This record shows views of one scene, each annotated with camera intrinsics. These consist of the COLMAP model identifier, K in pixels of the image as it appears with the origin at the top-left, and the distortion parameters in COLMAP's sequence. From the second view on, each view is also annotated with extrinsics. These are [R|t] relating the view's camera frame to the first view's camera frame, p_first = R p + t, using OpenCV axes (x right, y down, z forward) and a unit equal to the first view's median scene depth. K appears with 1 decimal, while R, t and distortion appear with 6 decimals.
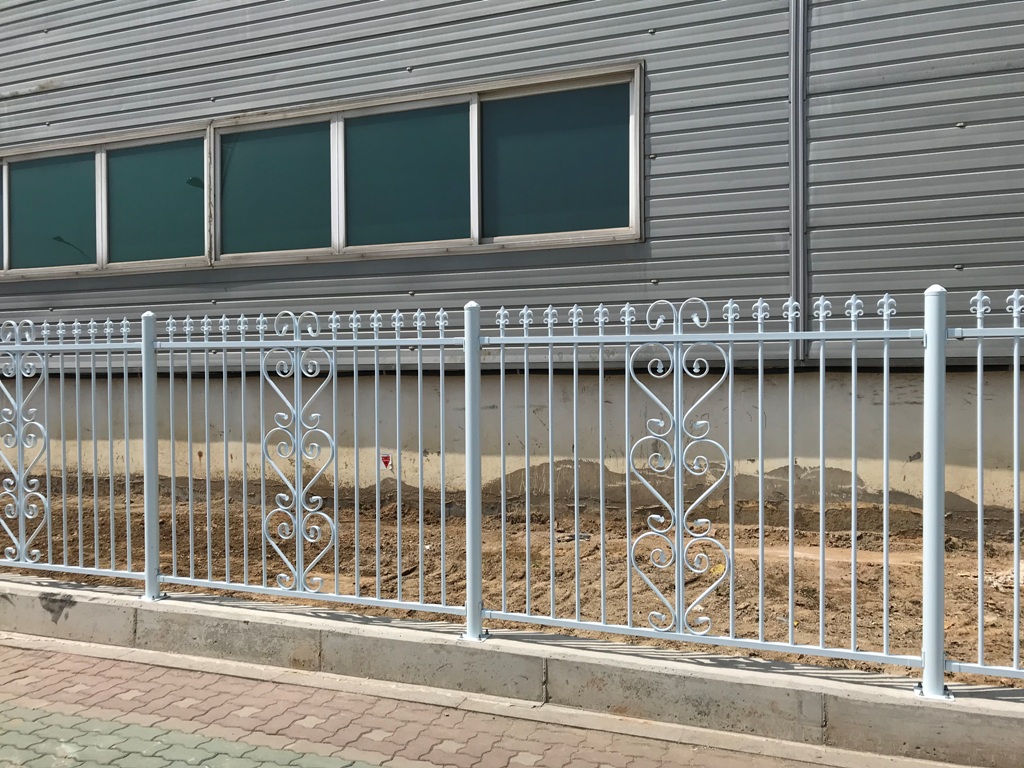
lens RADIAL K [[844.4, 0, 510.9], [0, 844.4, 380.7], [0, 0, 1]] dist [0.054337, -0.065762]
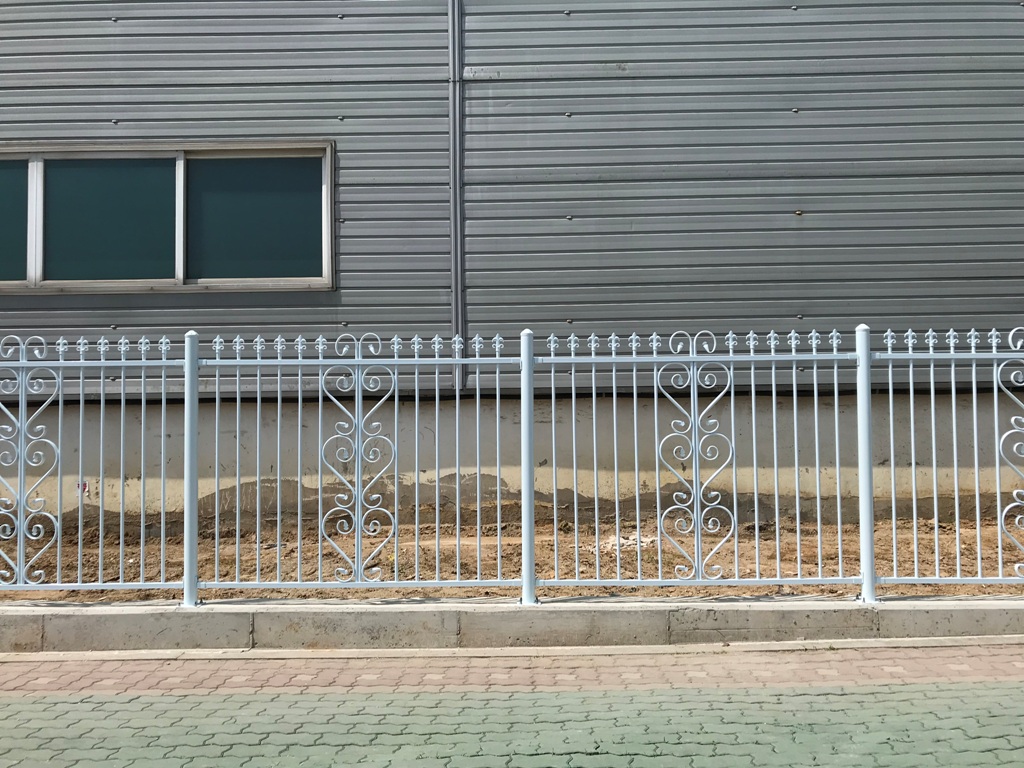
lens RADIAL K [[844.4, 0, 510.9], [0, 844.4, 380.7], [0, 0, 1]] dist [0.054337, -0.065762]
pose [[0.936890, 0.011426, 0.349439, -0.026922], [0.008829, 0.998374, -0.056318, 0.033230], [-0.349514, 0.055849, 0.935265, -0.201462]]
